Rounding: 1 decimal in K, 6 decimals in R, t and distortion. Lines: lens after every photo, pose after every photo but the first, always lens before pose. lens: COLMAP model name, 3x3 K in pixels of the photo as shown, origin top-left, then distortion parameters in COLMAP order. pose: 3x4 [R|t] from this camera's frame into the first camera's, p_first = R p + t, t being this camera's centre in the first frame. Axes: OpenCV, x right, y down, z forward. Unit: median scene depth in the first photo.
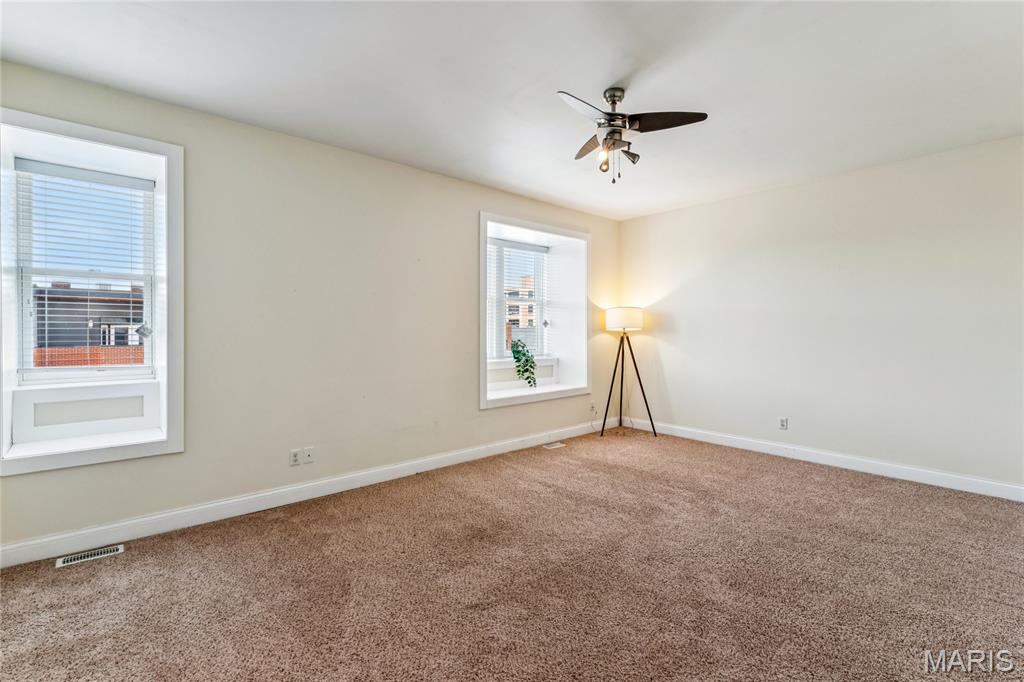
lens RADIAL K [[469.5, 0, 512.2], [0, 469.5, 333.0], [0, 0, 1]] dist [-0.054666, 0.000213]
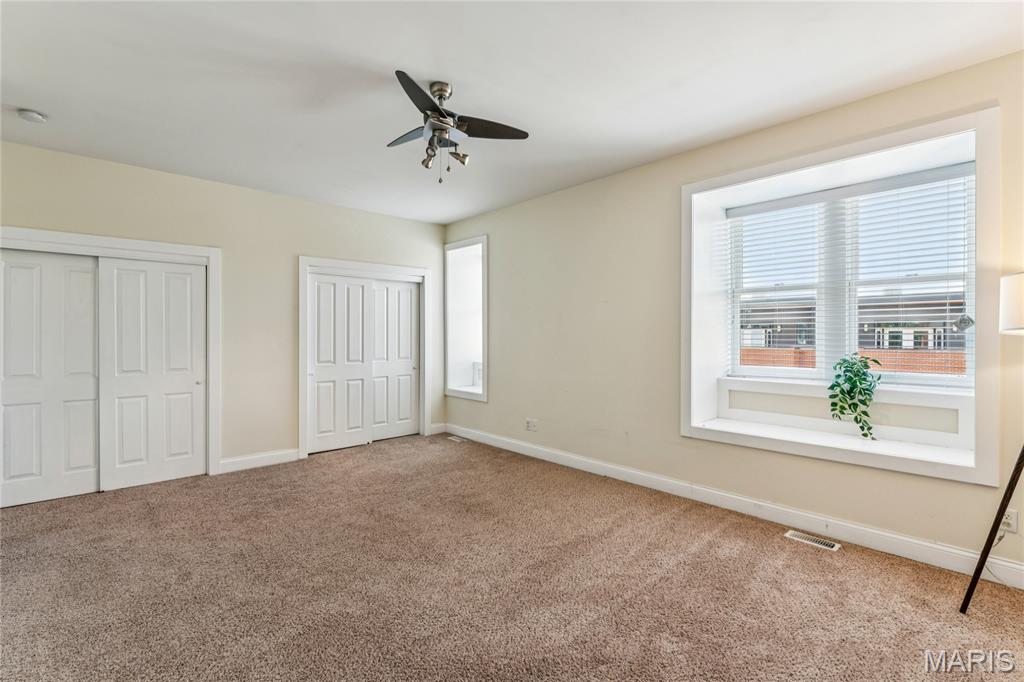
lens RADIAL K [[475.6, 0, 509.5], [0, 475.6, 336.5], [0, 0, 1]] dist [0.021912, 0.000072]
pose [[-0.012104, 0.002277, -0.999924, 0.624757], [-0.007636, 0.999968, 0.002370, -0.003262], [0.999898, 0.007664, -0.012086, 0.597891]]
